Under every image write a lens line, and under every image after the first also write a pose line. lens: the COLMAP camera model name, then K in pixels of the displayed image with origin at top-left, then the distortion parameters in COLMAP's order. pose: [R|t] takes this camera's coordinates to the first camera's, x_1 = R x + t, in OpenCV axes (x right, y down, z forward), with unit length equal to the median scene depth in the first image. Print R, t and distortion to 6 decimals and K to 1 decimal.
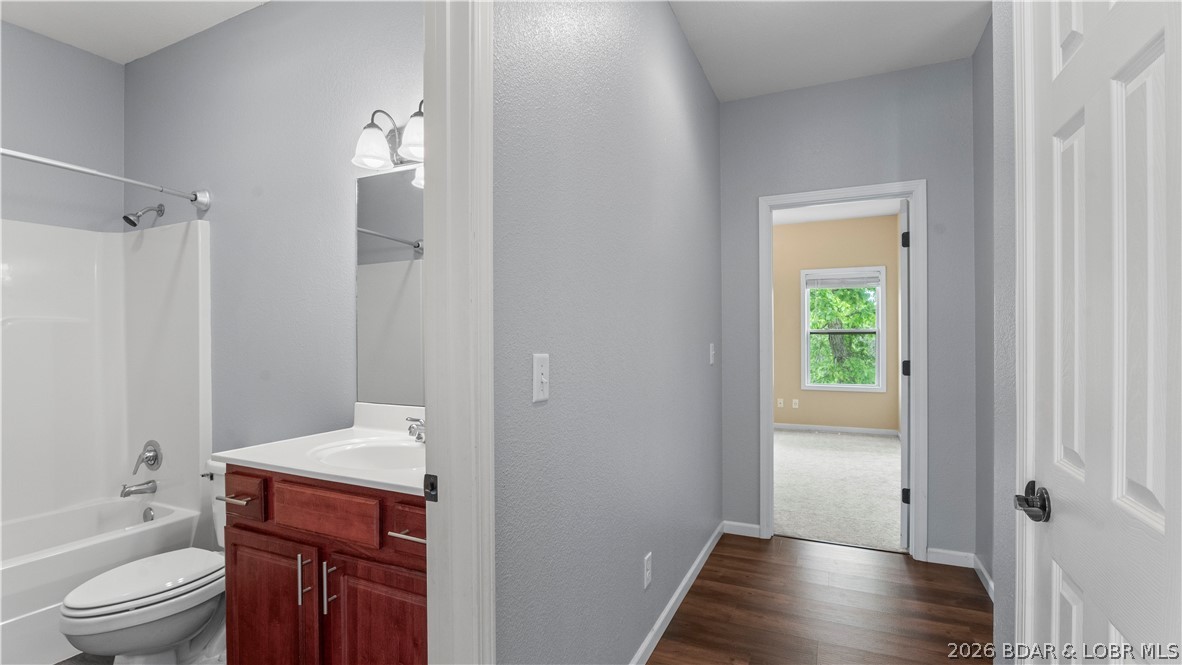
lens RADIAL K [[540.5, 0, 593.3], [0, 540.5, 339.0], [0, 0, 1]] dist [-0.011706, 0.001117]
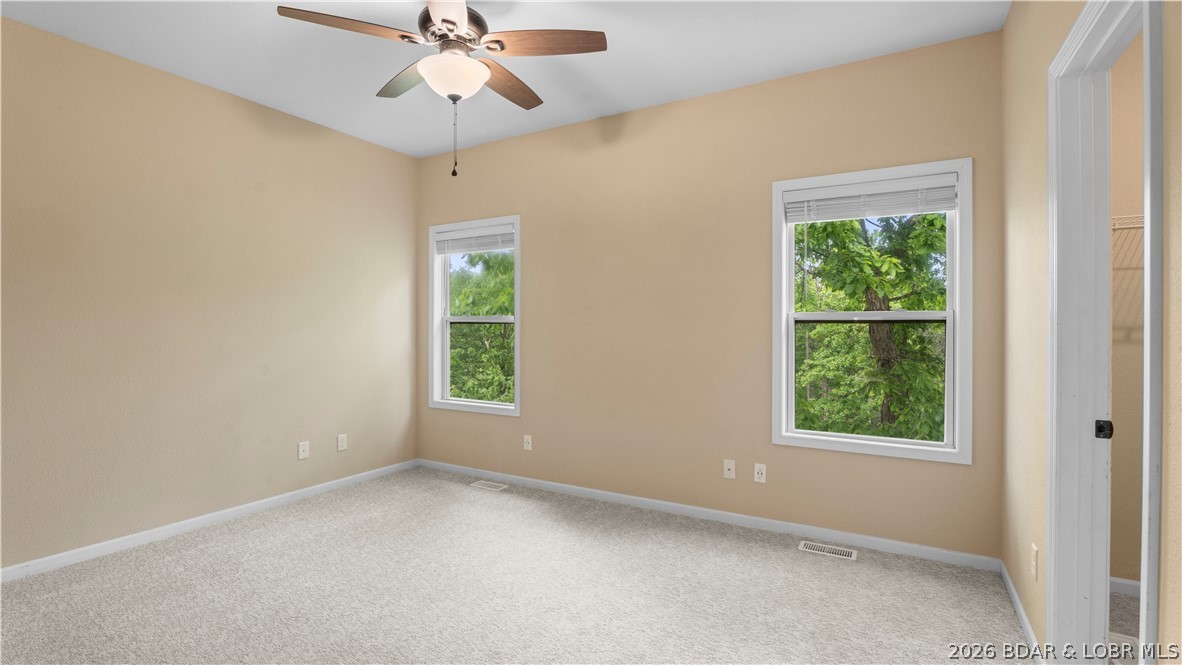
lens RADIAL K [[540.5, 0, 592.5], [0, 540.5, 325.2], [0, 0, 1]] dist [-0.011706, 0.001117]
pose [[0.995527, 0.010711, -0.093871, 0.162366], [-0.011156, 0.999929, -0.004214, -0.001745], [0.093819, 0.005242, 0.995575, 0.312438]]
